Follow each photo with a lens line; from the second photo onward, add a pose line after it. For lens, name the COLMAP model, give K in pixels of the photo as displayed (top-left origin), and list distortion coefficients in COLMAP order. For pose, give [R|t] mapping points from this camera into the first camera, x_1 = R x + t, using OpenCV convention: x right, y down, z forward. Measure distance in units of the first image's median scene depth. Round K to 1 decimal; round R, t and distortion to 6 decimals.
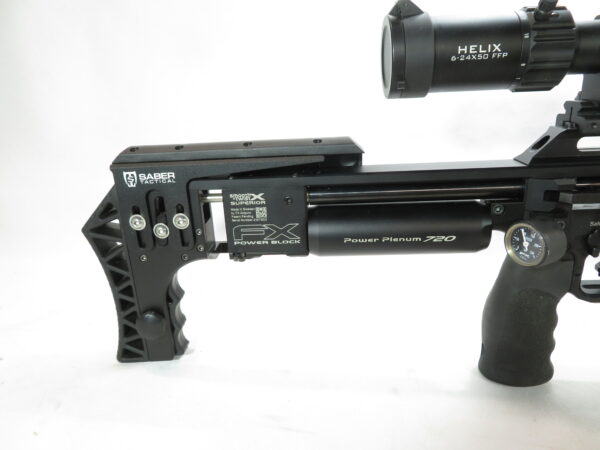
lens RADIAL K [[457.4, 0, 298.2], [0, 457.4, 224.6], [0, 0, 1]] dist [-0.010442, 0.006039]
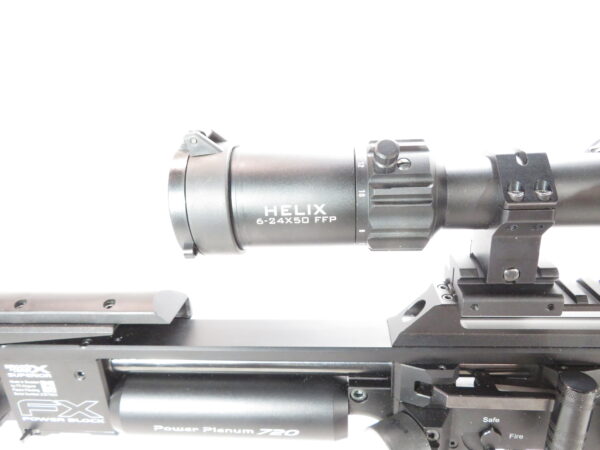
lens RADIAL K [[457.4, 0, 300.4], [0, 457.4, 225.5], [0, 0, 1]] dist [-0.010442, 0.006039]
pose [[0.999333, 0.014540, -0.033494, 0.362359], [-0.013938, 0.999738, 0.018144, -0.316414], [0.033749, -0.017665, 0.999274, 0.262281]]
